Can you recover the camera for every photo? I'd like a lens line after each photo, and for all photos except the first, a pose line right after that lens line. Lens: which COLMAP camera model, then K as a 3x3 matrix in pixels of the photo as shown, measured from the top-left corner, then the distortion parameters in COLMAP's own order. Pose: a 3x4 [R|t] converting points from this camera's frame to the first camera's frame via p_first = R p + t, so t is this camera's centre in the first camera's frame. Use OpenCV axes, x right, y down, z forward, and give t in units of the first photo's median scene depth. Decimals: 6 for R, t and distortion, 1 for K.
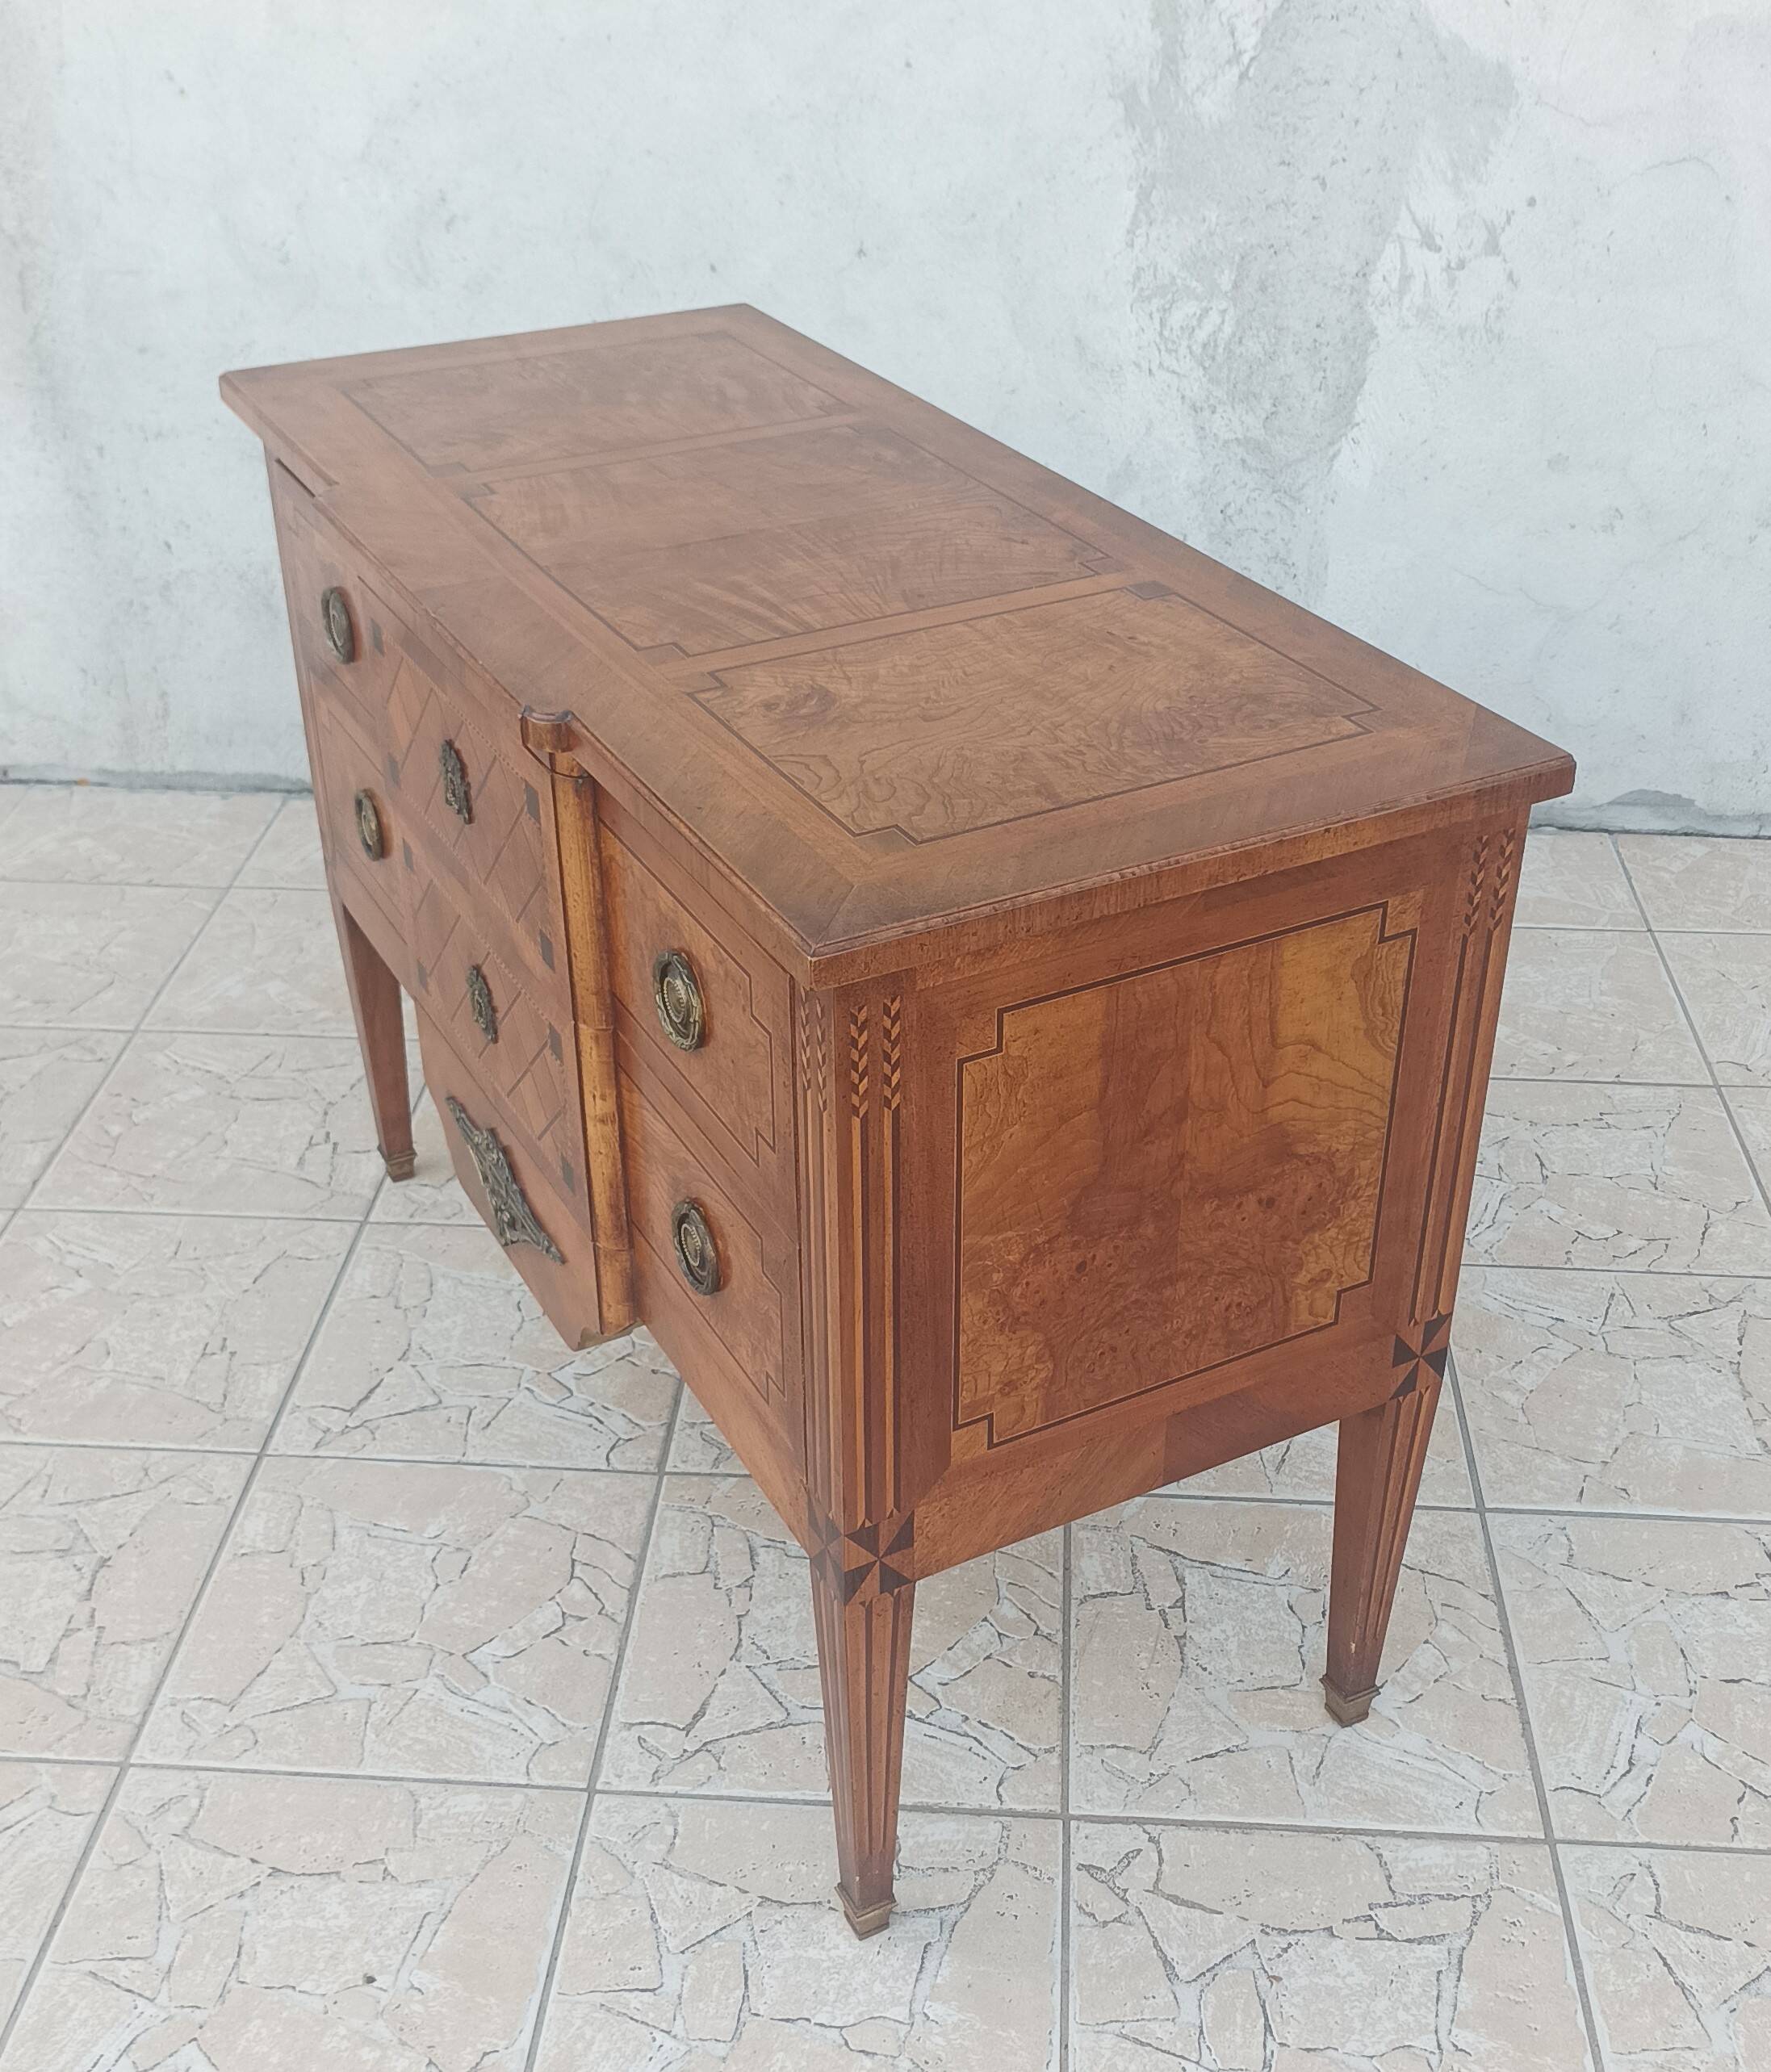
lens RADIAL K [[2387.2, 0, 915.8], [0, 2387.2, 1104.3], [0, 0, 1]] dist [0.045403, -0.093087]
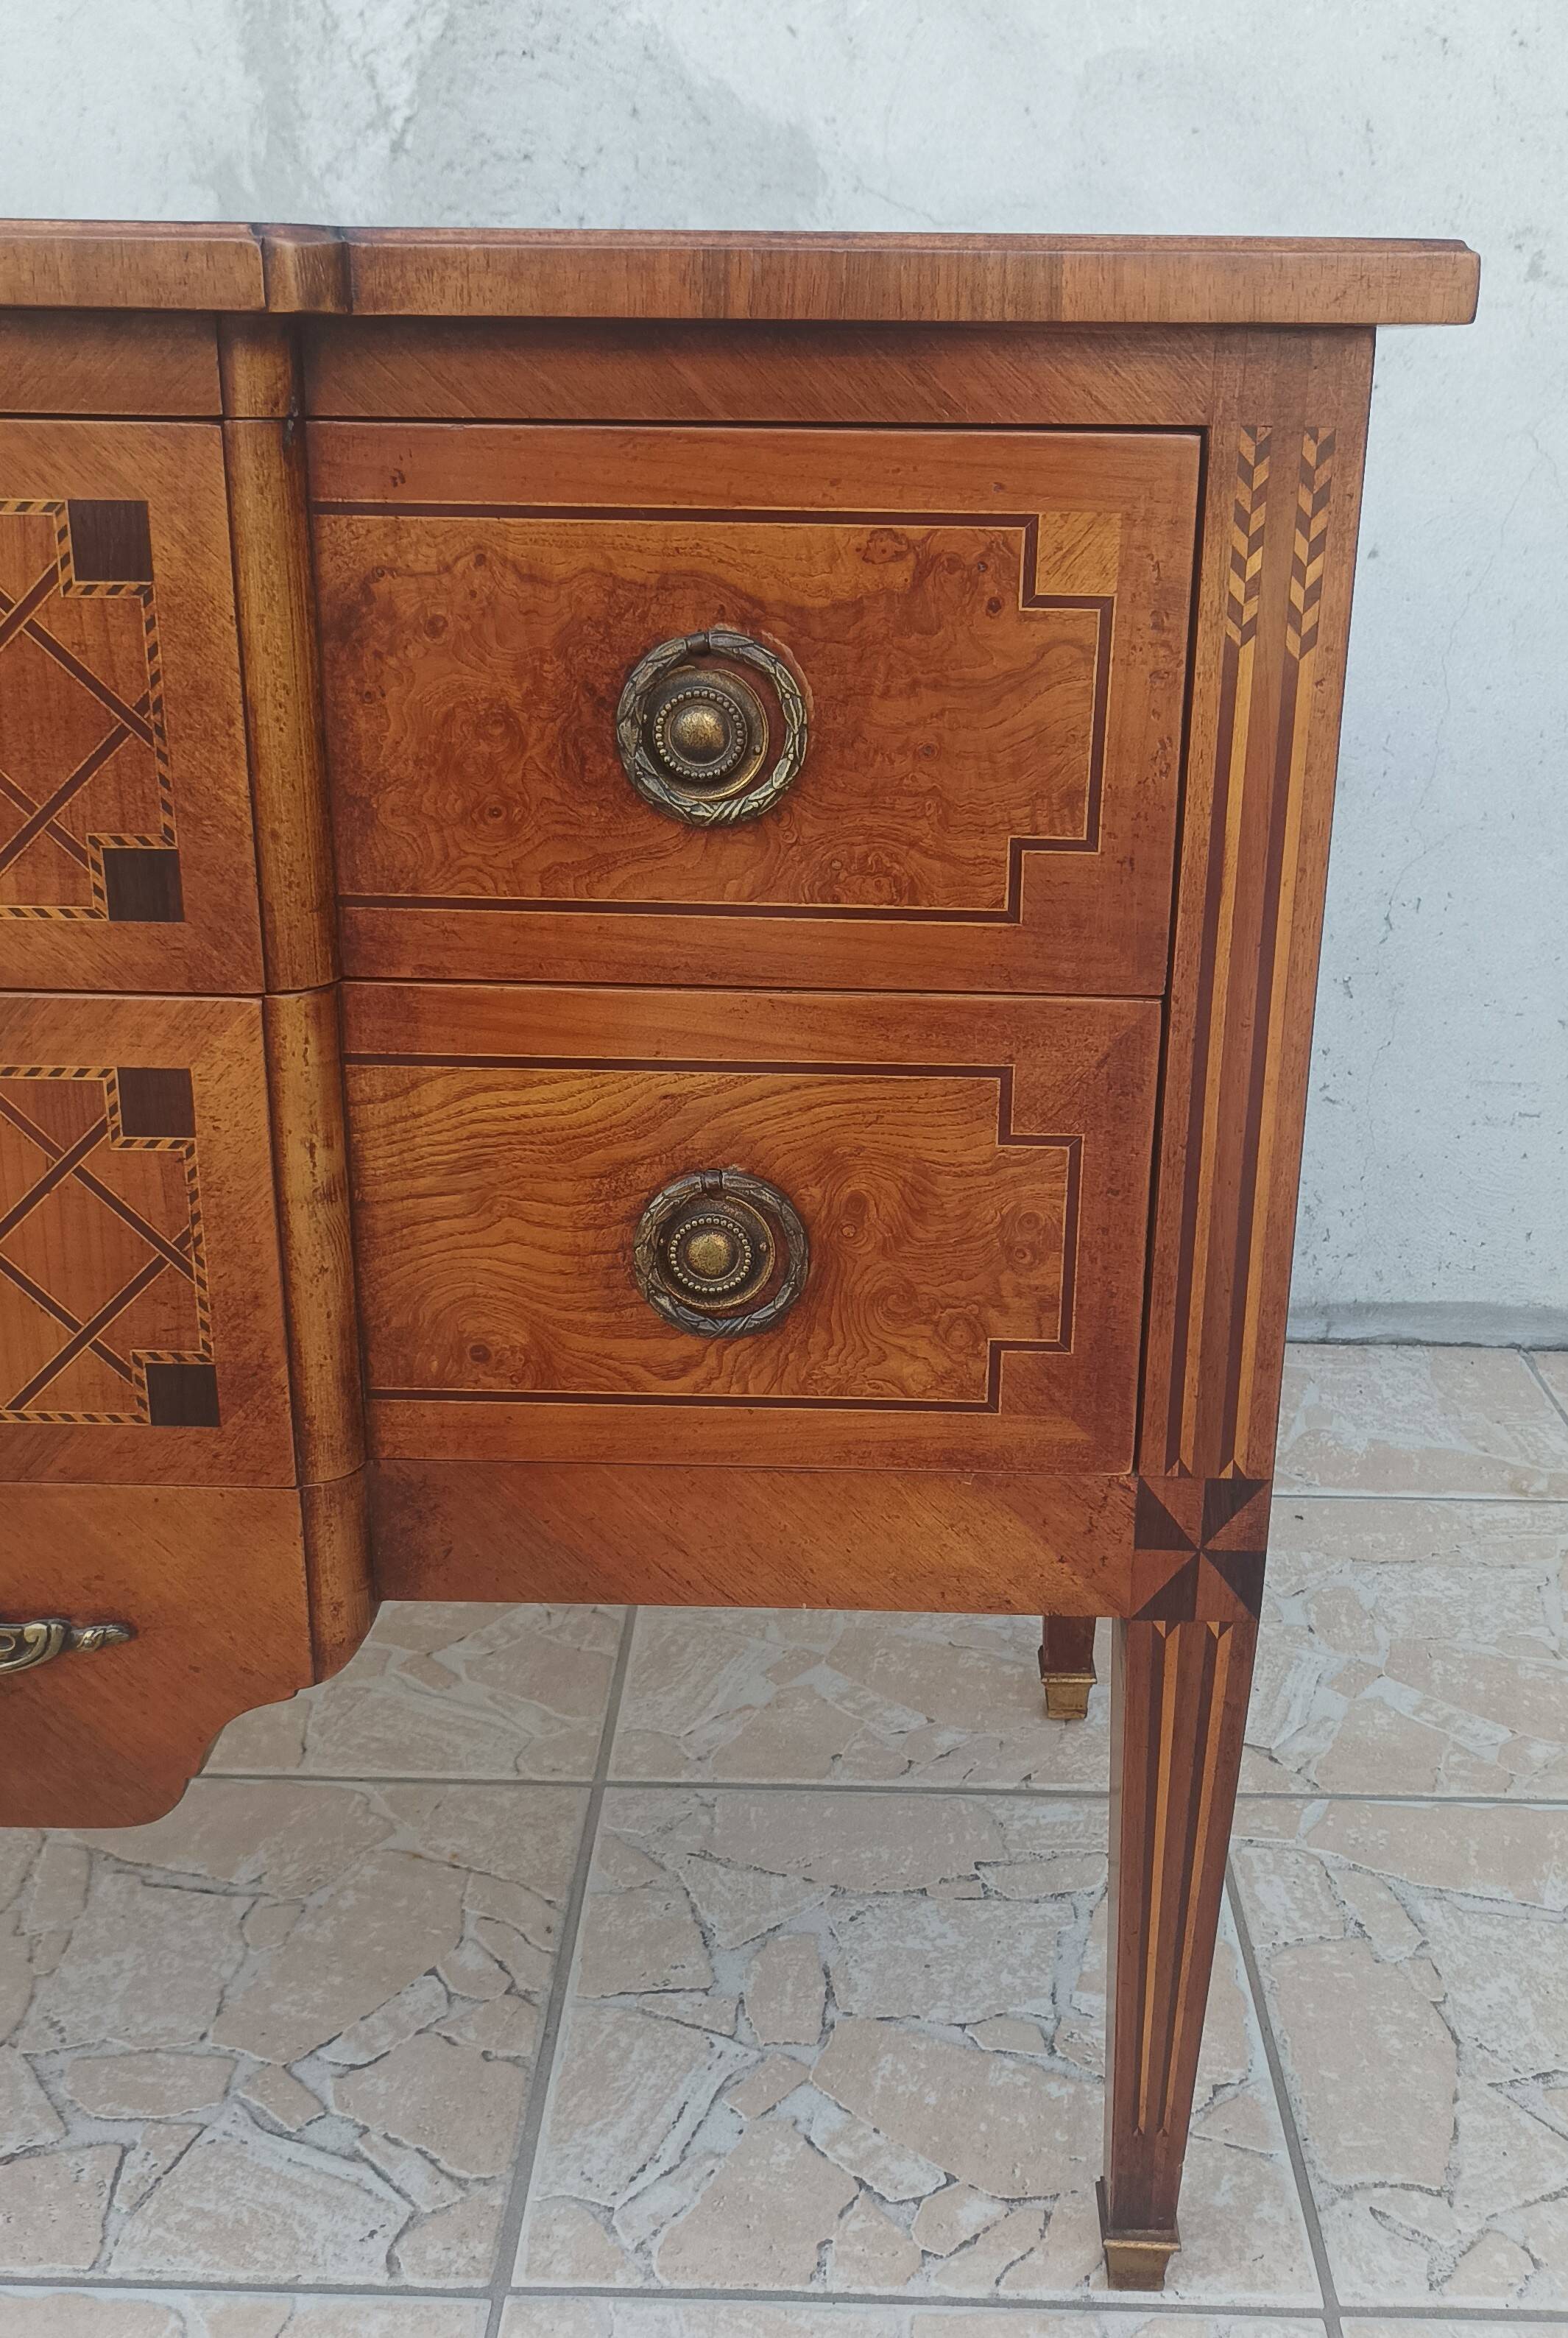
lens RADIAL K [[2173.2, 0, 851.3], [0, 2173.2, 1111.7], [0, 0, 1]] dist [0.026139, -0.025468]
pose [[0.998953, -0.003887, 0.045593, 0.274833], [0.014460, 0.972142, -0.233948, -0.050513], [-0.043414, 0.234362, 0.971180, 0.588655]]
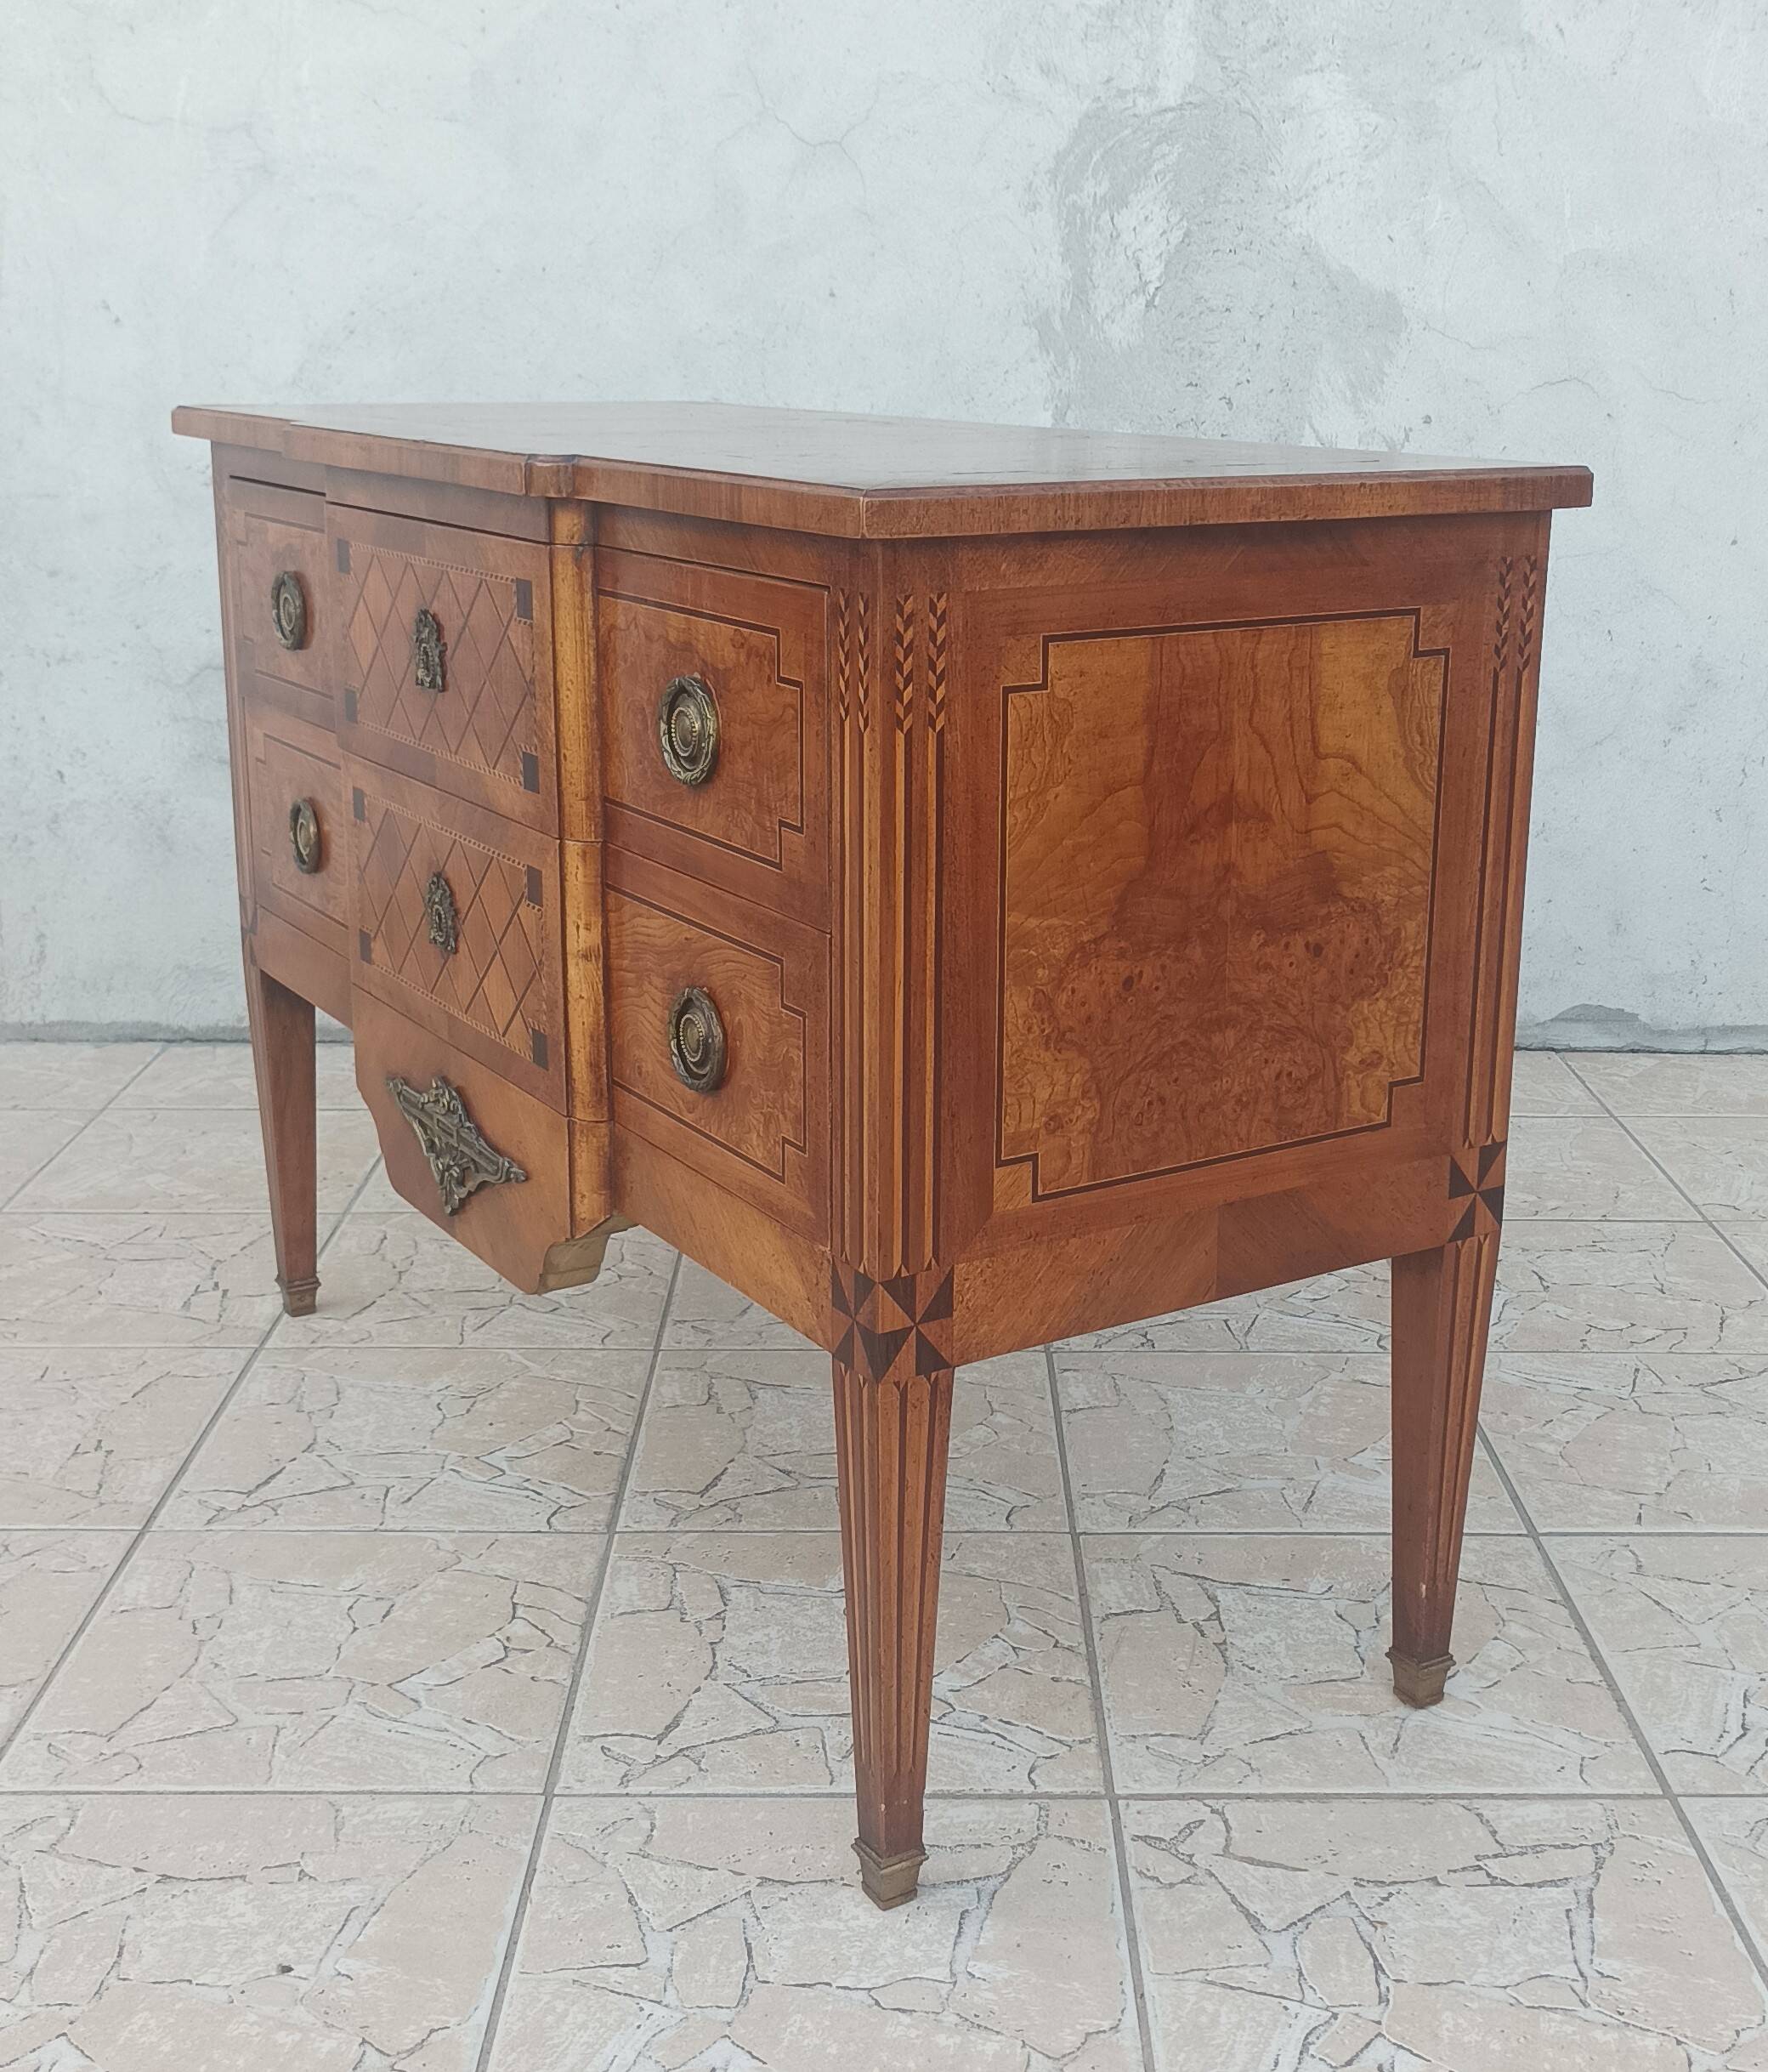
lens RADIAL K [[2526.8, 0, 964.7], [0, 2526.8, 991.2], [0, 0, 1]] dist [0.030850, -0.032860]
pose [[0.996558, -0.011556, 0.082089, -0.048033], [0.036240, 0.951331, -0.306031, 0.237678], [-0.074557, 0.307953, 0.948476, 0.047702]]
